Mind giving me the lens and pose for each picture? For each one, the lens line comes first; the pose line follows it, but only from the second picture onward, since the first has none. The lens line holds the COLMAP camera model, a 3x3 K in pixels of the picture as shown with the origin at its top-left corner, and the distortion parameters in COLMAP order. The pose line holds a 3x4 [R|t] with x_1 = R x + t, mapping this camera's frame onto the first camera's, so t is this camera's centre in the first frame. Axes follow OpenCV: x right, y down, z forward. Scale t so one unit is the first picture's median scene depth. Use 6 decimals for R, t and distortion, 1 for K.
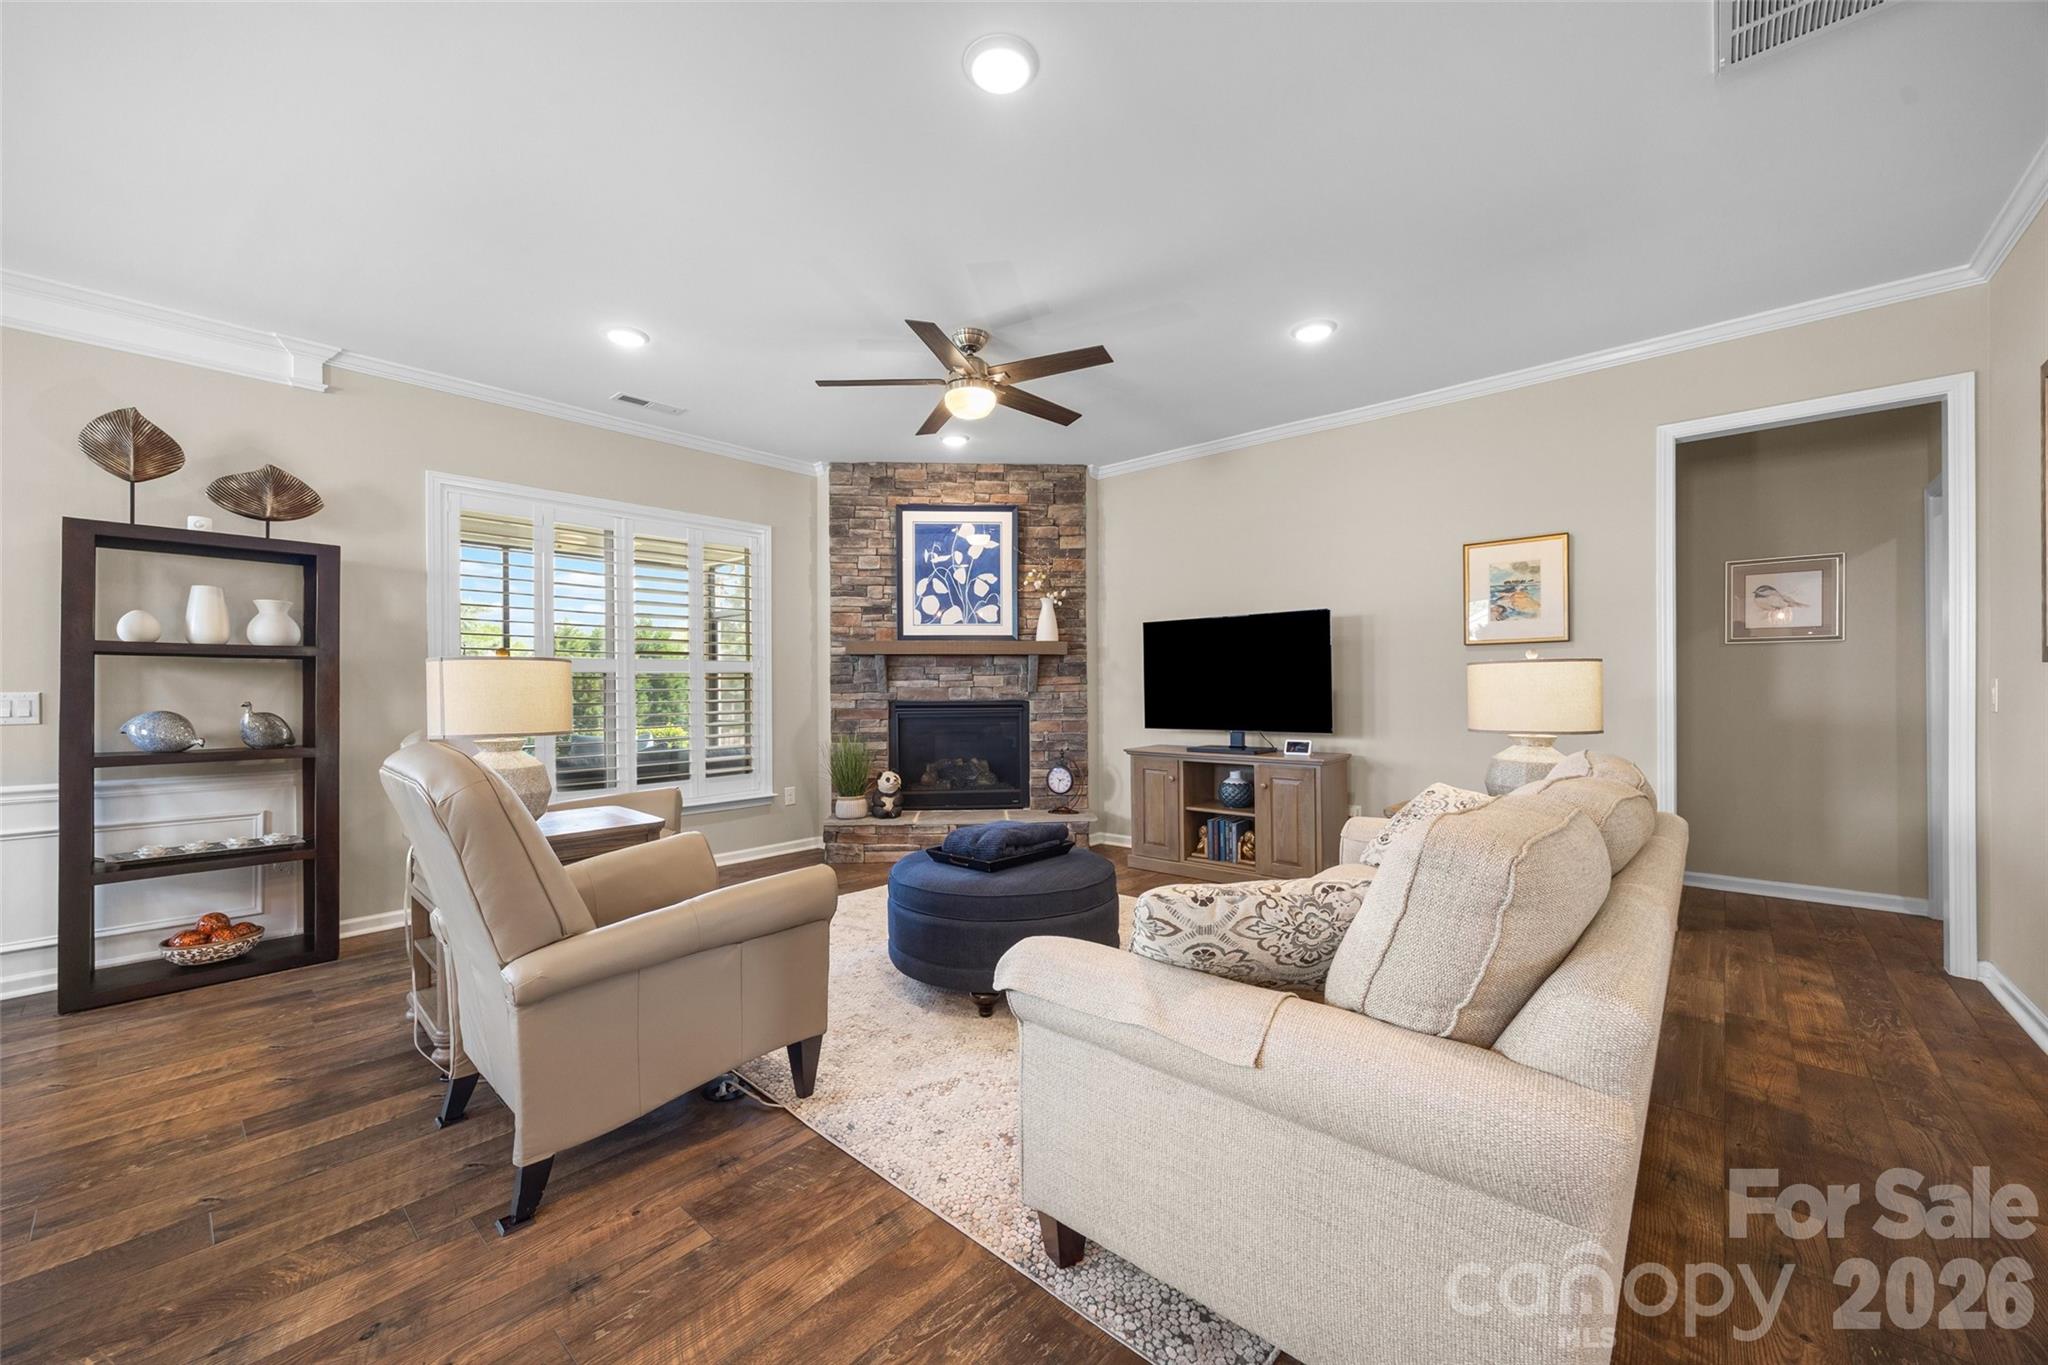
lens RADIAL K [[788.2, 0, 1024.7], [0, 788.2, 677.3], [0, 0, 1]] dist [0.003666, 0.000572]
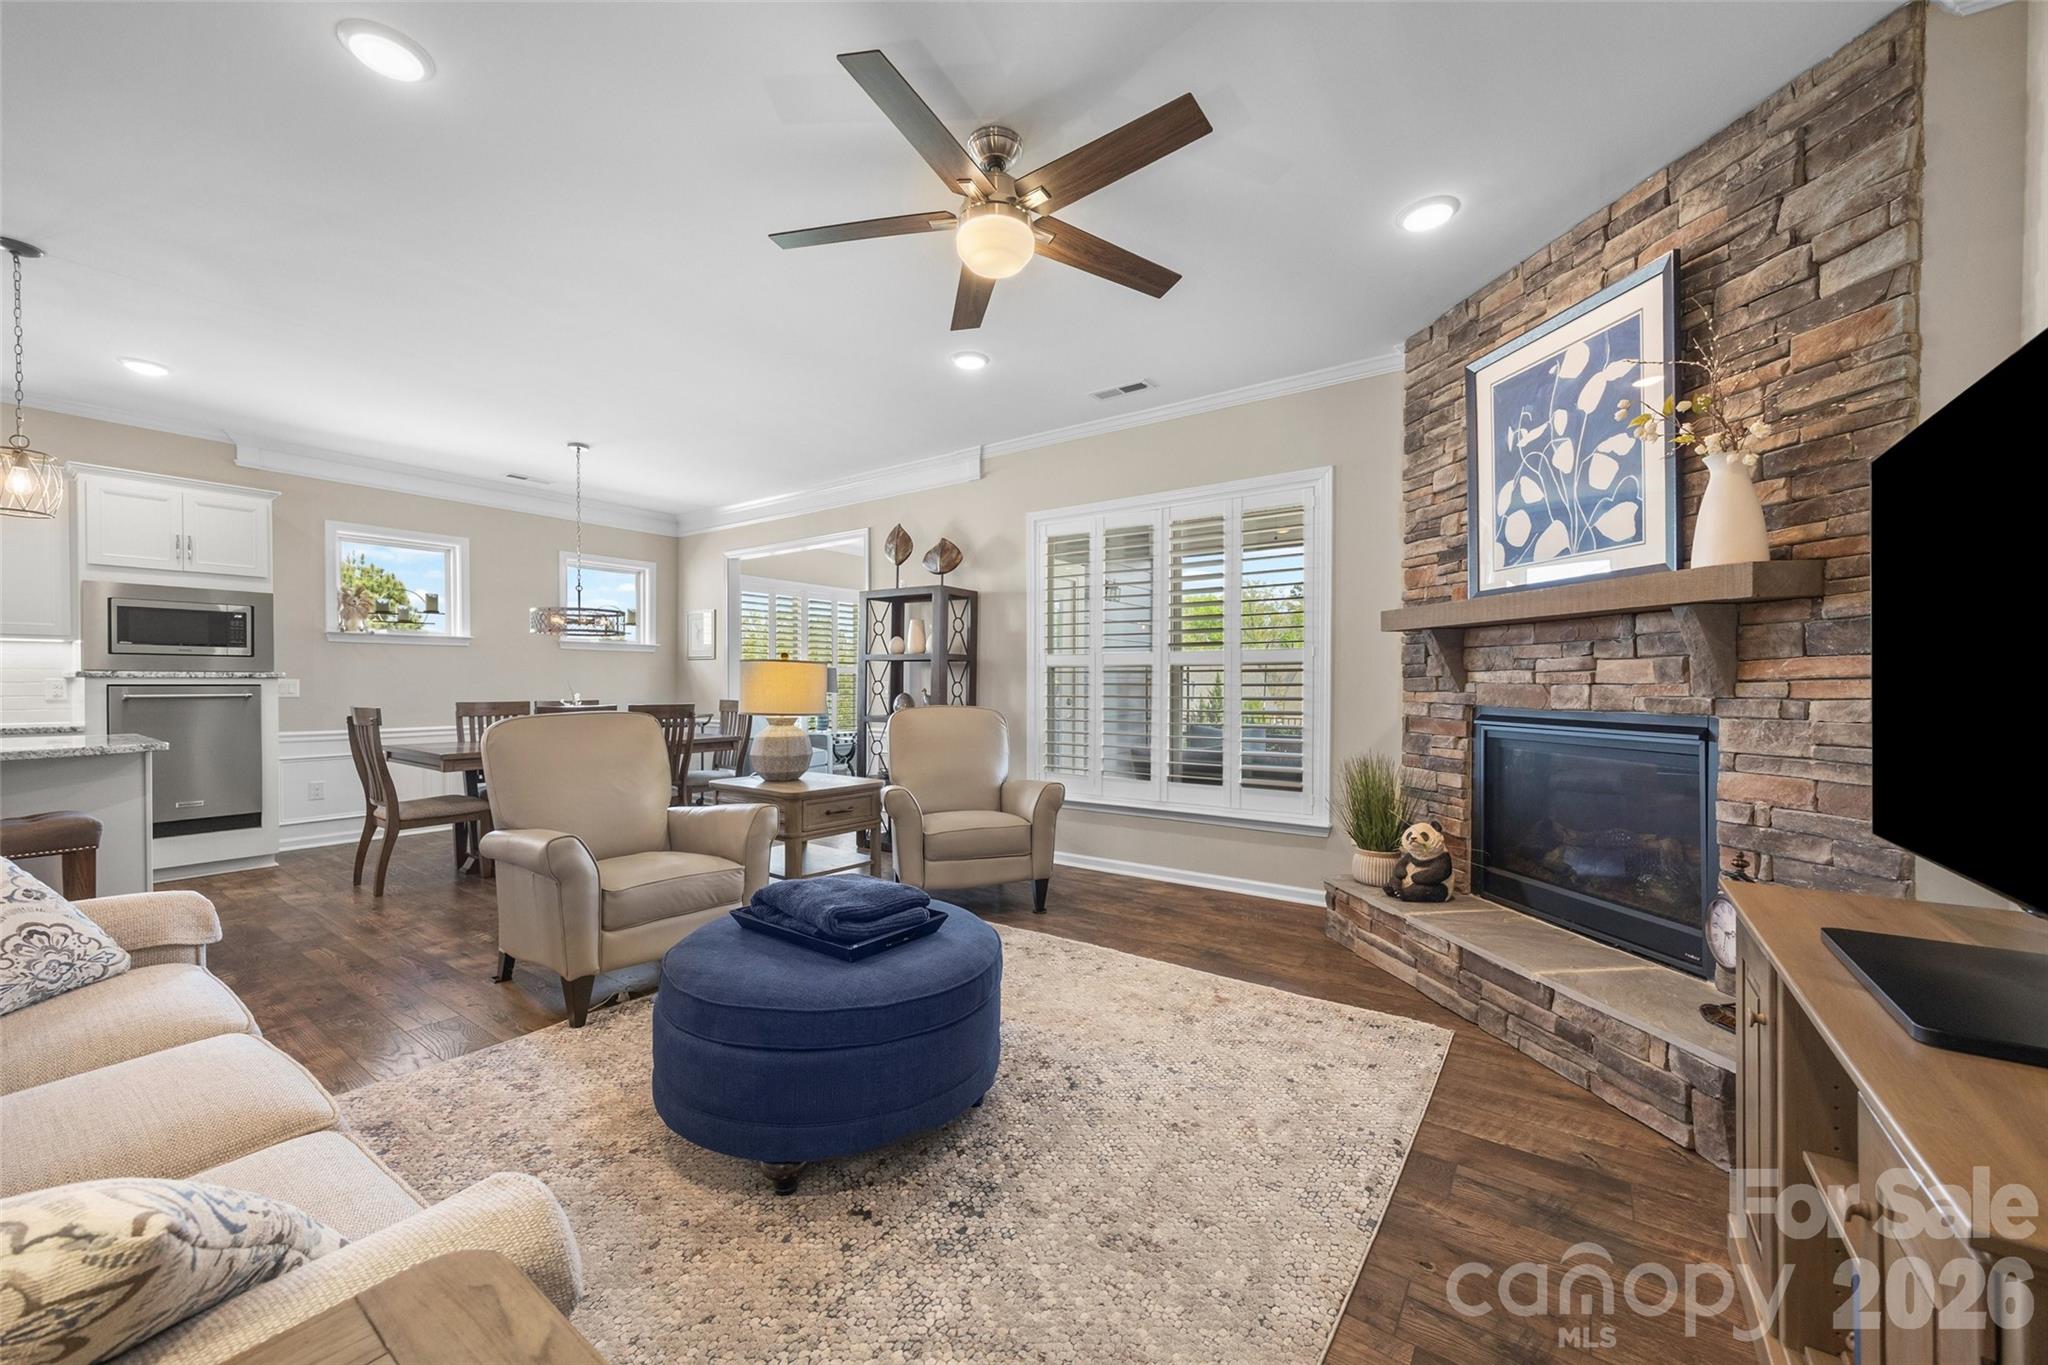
lens RADIAL K [[779.4, 0, 1016.6], [0, 779.4, 686.6], [0, 0, 1]] dist [0.000412, 0.000064]
pose [[0.086137, 0.012221, -0.996208, 0.375704], [0.007571, 0.999888, 0.012921, 0.005085], [0.996255, -0.008655, 0.086035, 0.617728]]
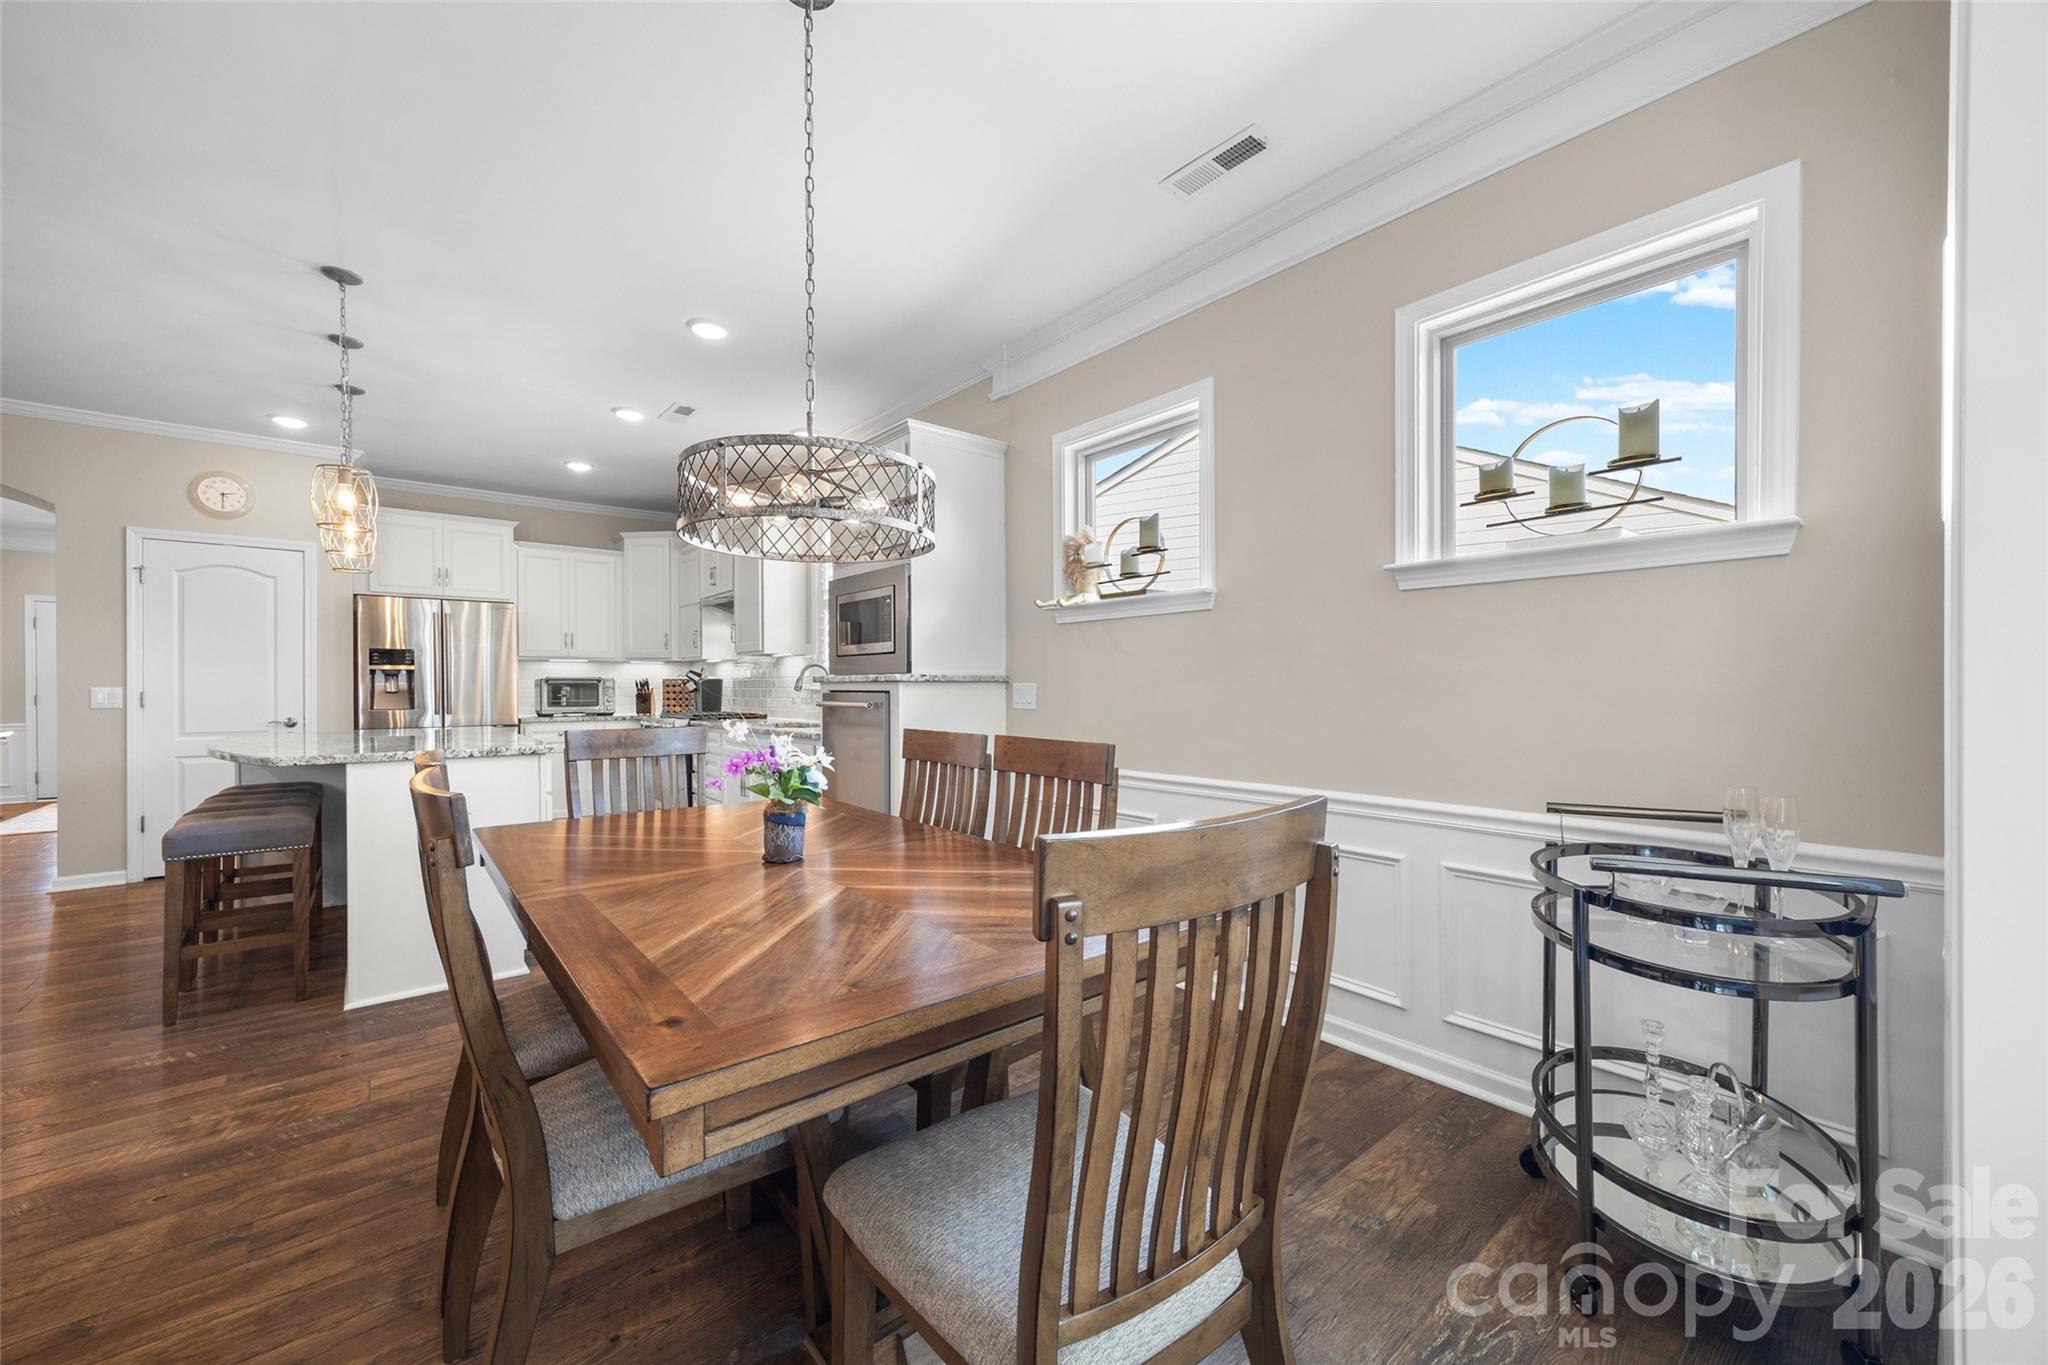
lens RADIAL K [[788.2, 0, 1013.2], [0, 788.2, 691.7], [0, 0, 1]] dist [0.003666, 0.000572]
pose [[-0.985695, 0.007963, 0.168350, -0.771922], [0.007692, 0.999968, -0.002264, 0.011371], [-0.168363, -0.000937, -0.985725, 0.474220]]
